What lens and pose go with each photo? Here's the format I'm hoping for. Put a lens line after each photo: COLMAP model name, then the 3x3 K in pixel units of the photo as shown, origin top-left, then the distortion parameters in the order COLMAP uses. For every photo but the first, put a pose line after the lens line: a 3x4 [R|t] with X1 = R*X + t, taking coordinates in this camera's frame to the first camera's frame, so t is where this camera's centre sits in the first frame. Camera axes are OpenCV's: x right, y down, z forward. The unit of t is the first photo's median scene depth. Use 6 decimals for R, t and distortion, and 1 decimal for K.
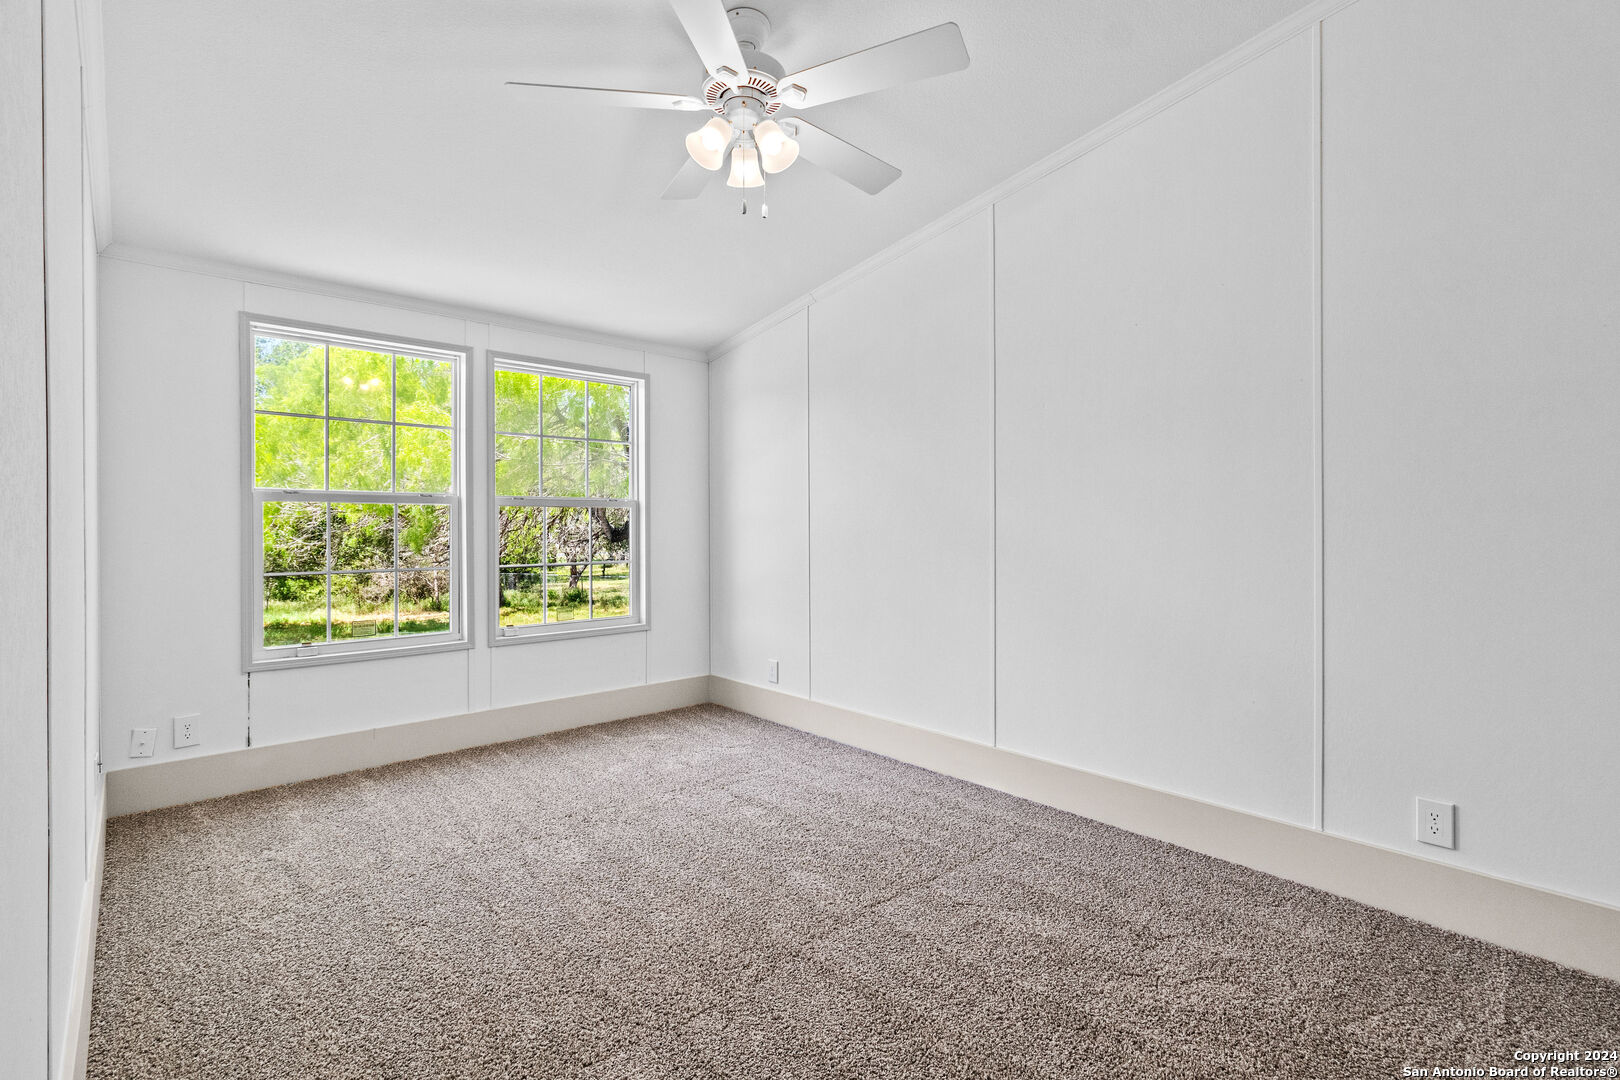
lens RADIAL K [[743.3, 0, 809.5], [0, 743.3, 530.1], [0, 0, 1]] dist [0.003422, 0.000588]
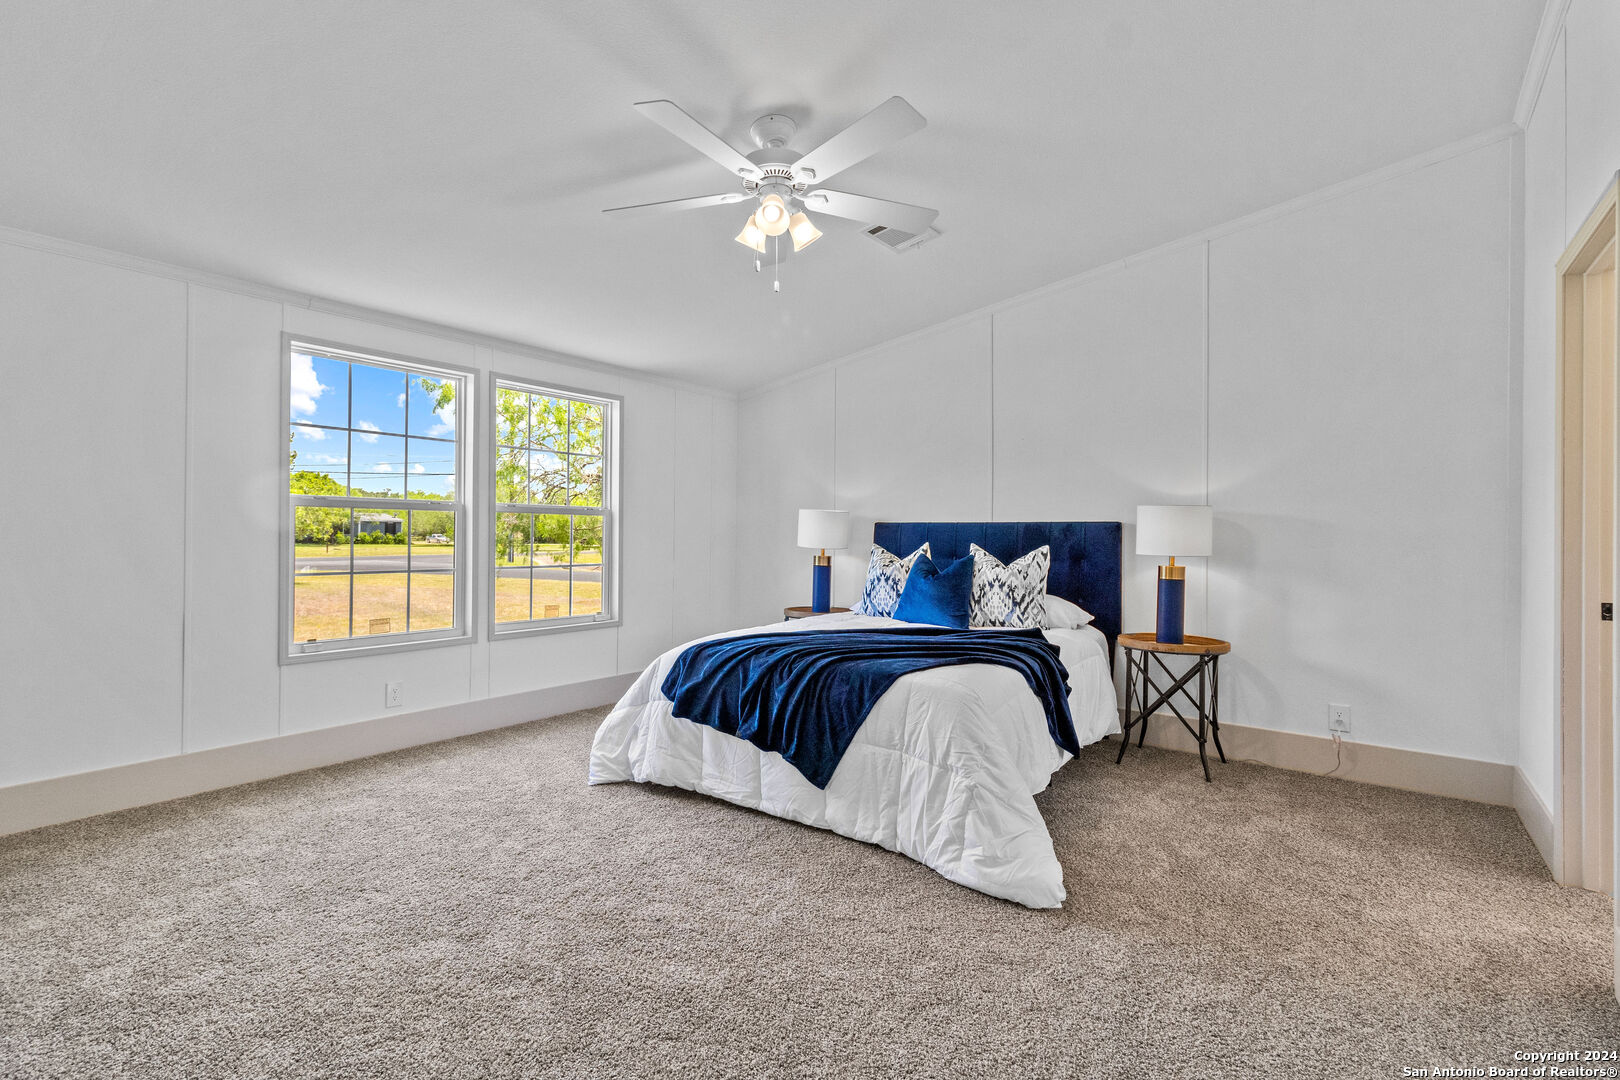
lens RADIAL K [[748.6, 0, 796.6], [0, 748.6, 525.2], [0, 0, 1]] dist [0.000224, 0.000047]
pose [[0.982610, 0.009764, 0.185426, -0.191030], [-0.006944, 0.999850, -0.015854, 0.000587], [-0.185553, 0.014290, 0.982530, -0.173513]]
